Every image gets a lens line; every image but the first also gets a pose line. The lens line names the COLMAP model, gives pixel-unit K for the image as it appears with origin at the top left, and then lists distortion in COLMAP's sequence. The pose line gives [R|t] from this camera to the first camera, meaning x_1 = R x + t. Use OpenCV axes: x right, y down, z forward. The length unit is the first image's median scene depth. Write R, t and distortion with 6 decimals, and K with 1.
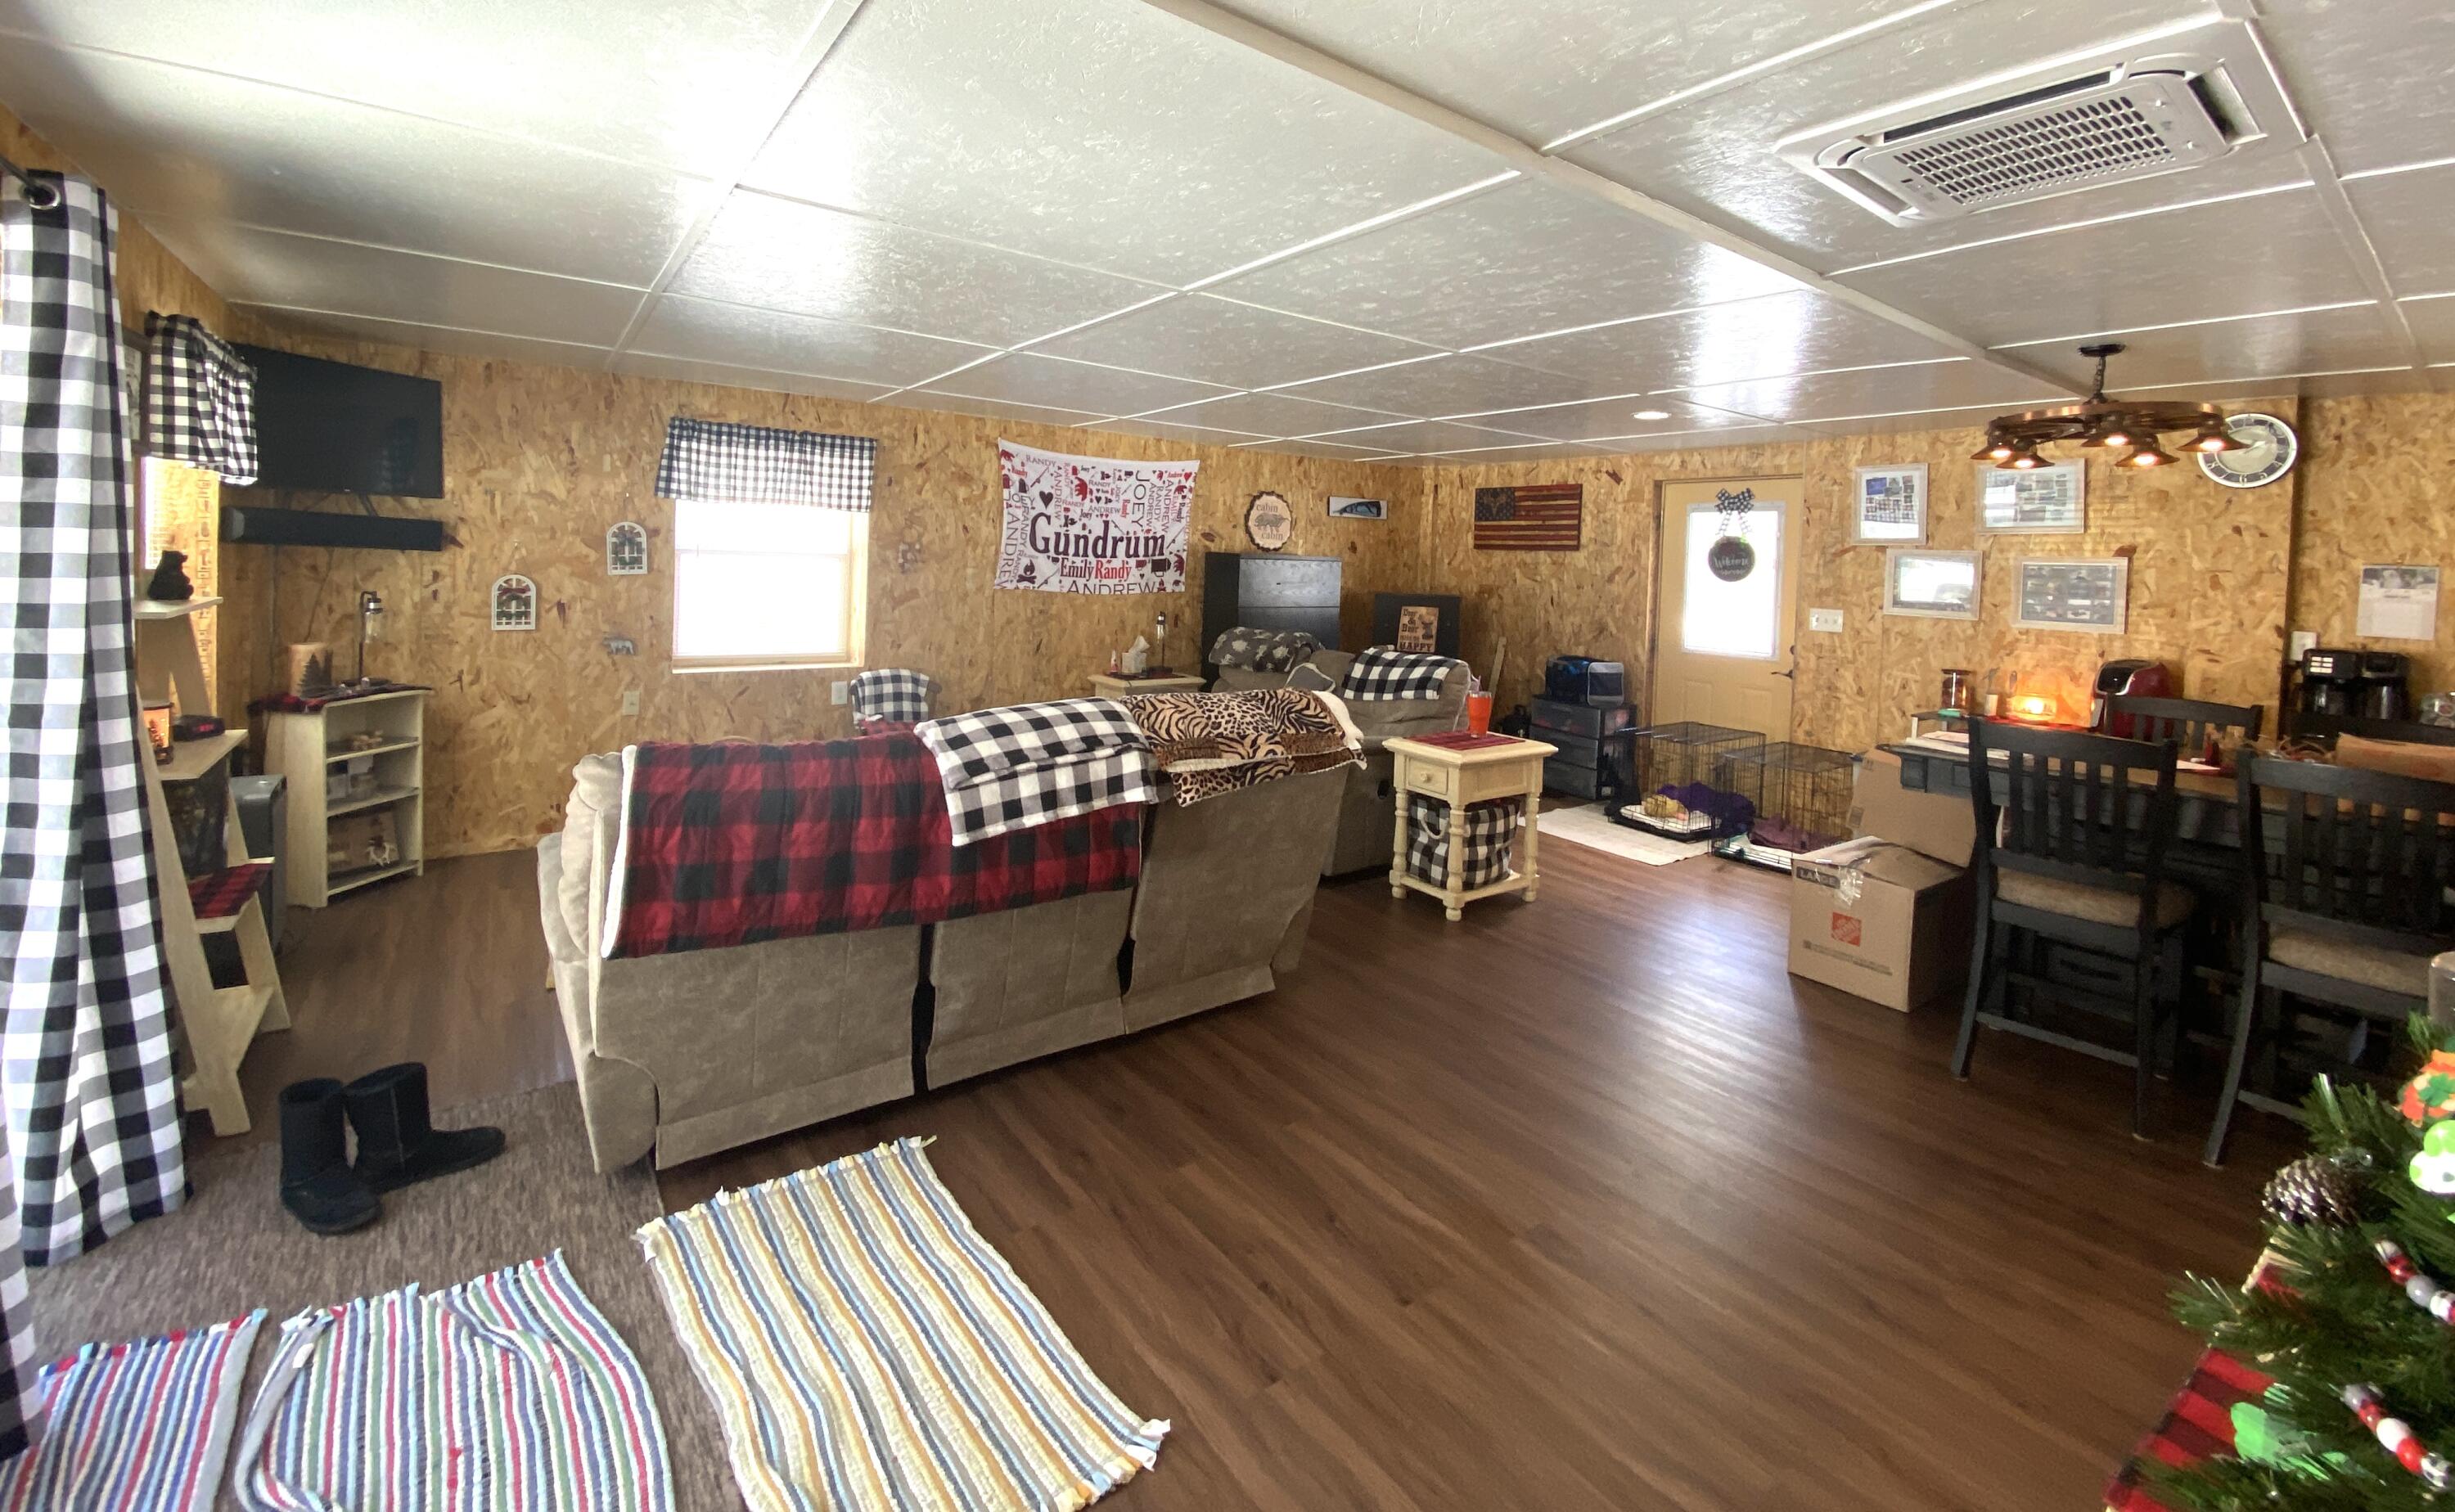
lens RADIAL K [[1044.9, 0, 1169.7], [0, 1044.9, 570.9], [0, 0, 1]] dist [-0.003332, -0.001028]
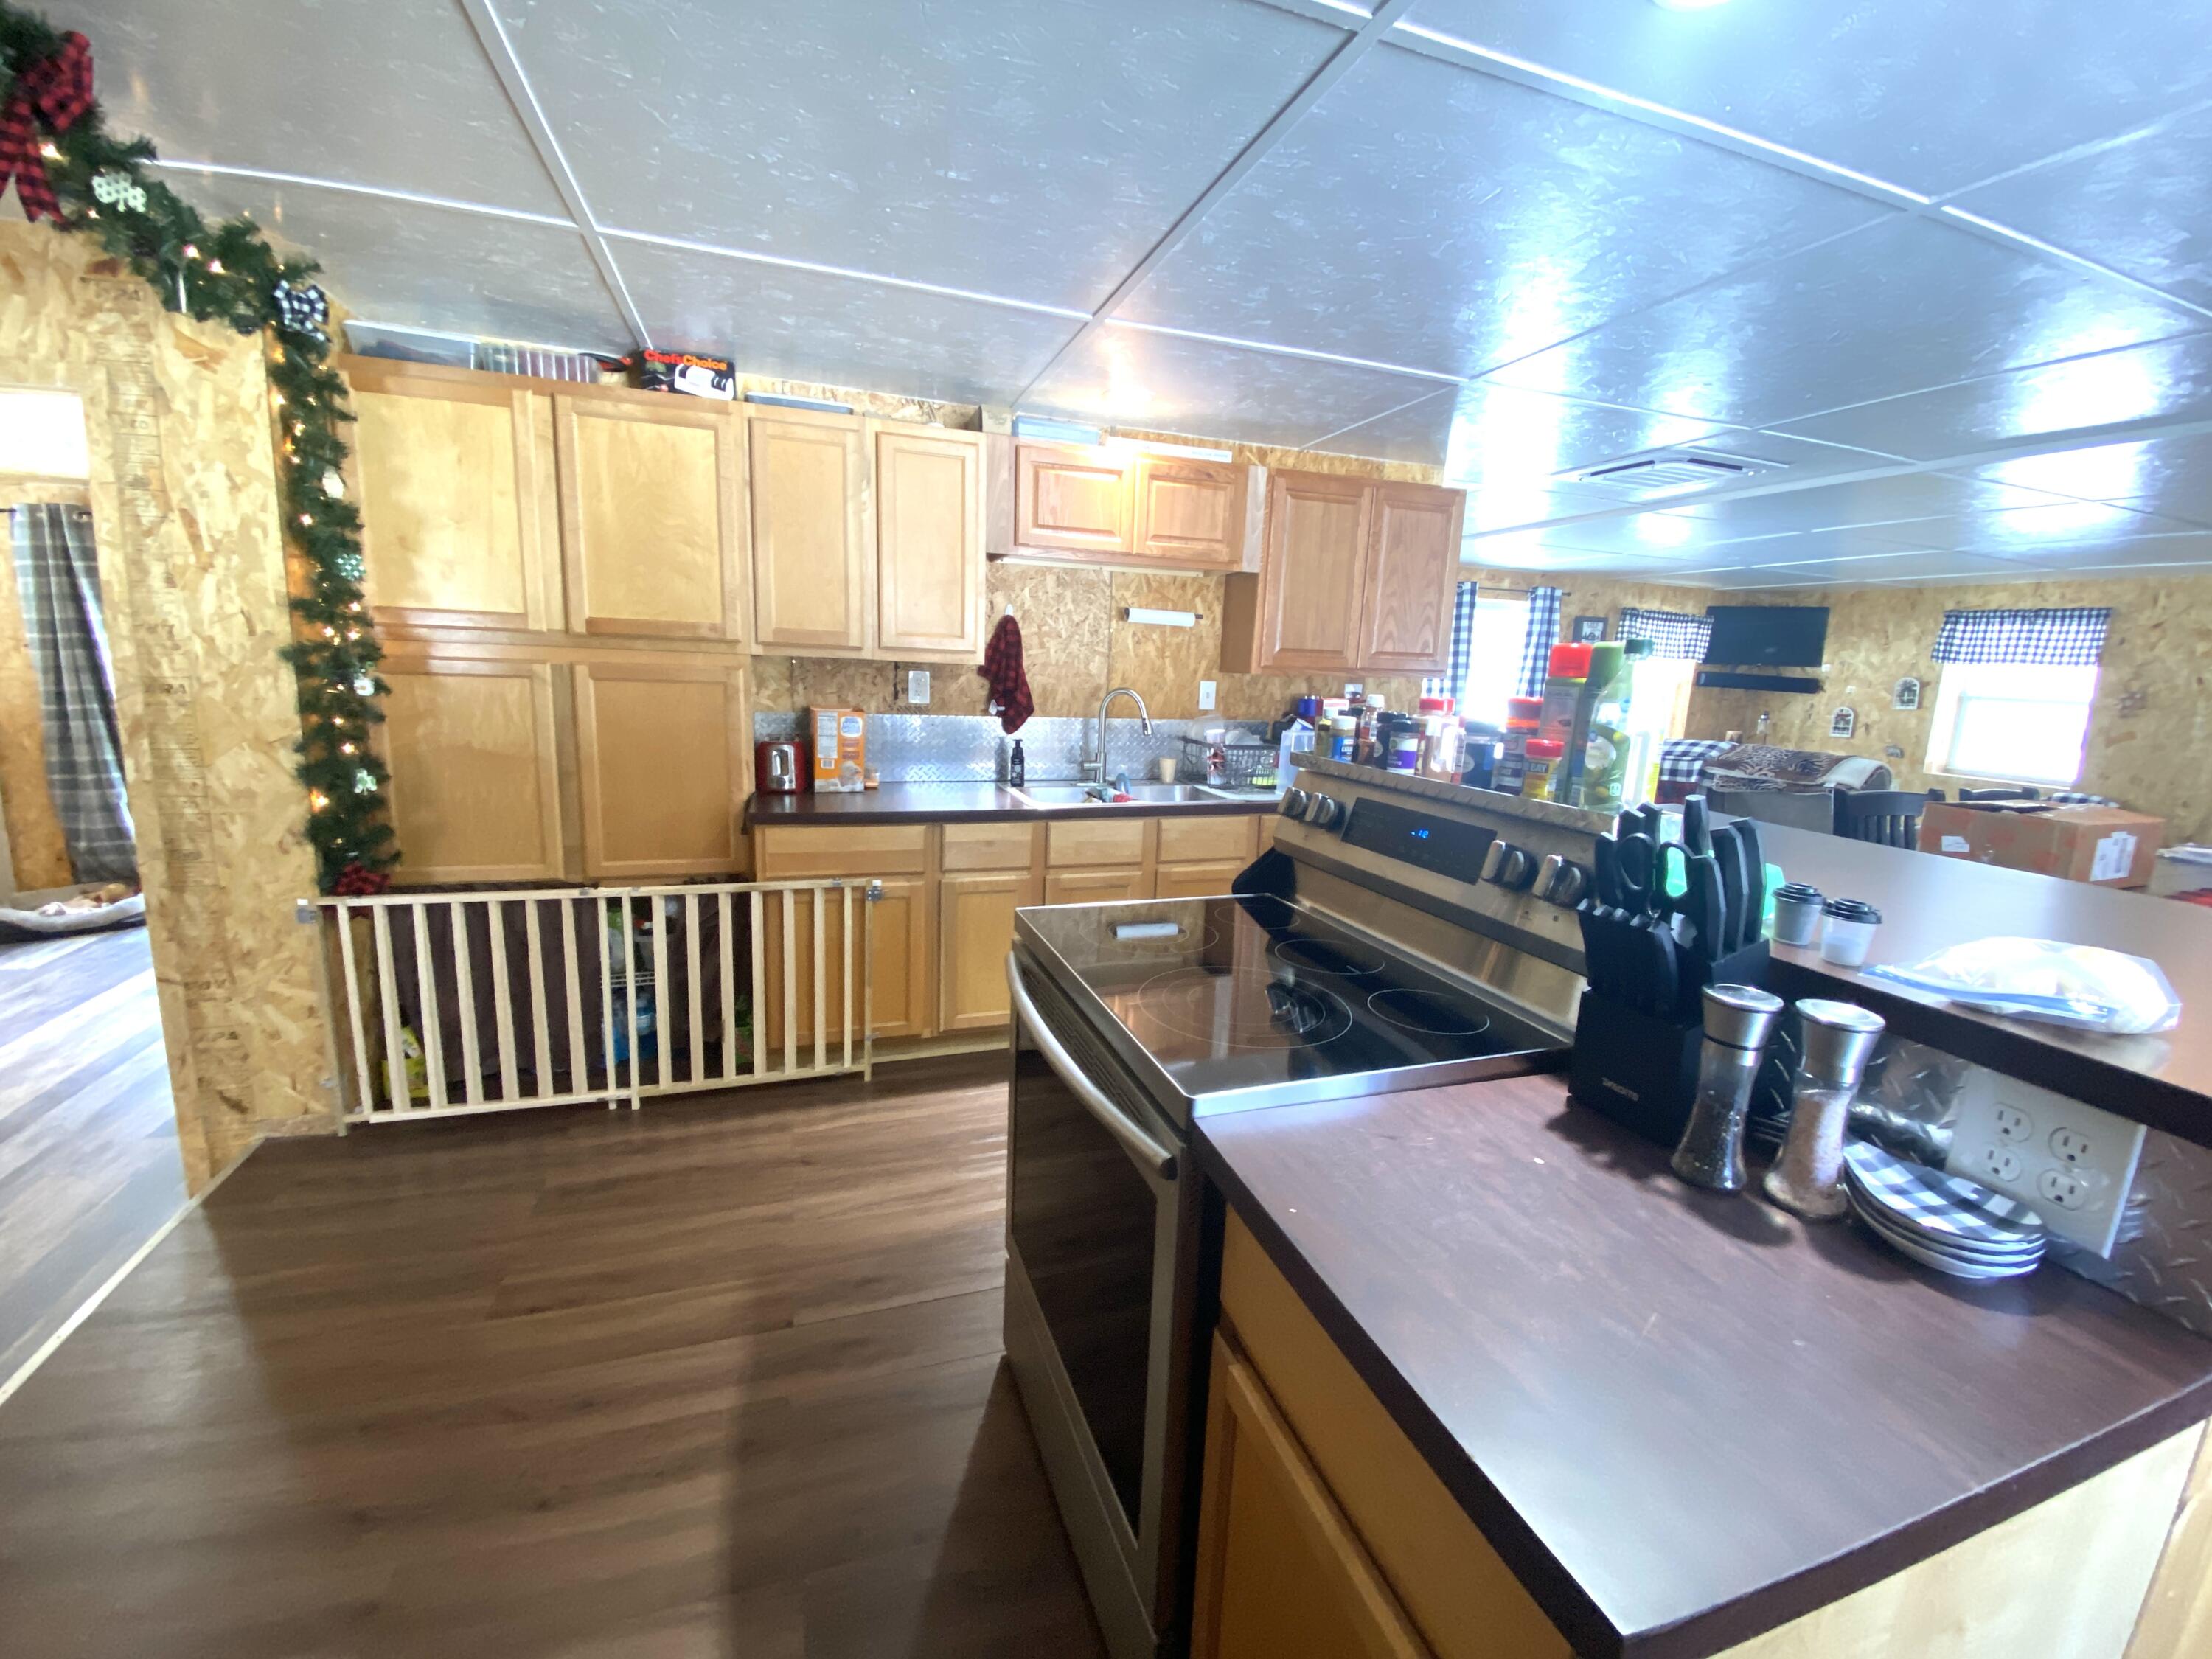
lens RADIAL K [[905.4, 0, 1098.5], [0, 905.4, 842.4], [0, 0, 1]] dist [-0.010853, -0.004371]
pose [[-0.286088, 0.135425, -0.948585, 1.170667], [-0.062906, 0.985172, 0.159620, 0.062380], [0.956136, 0.105338, -0.273327, 0.160841]]
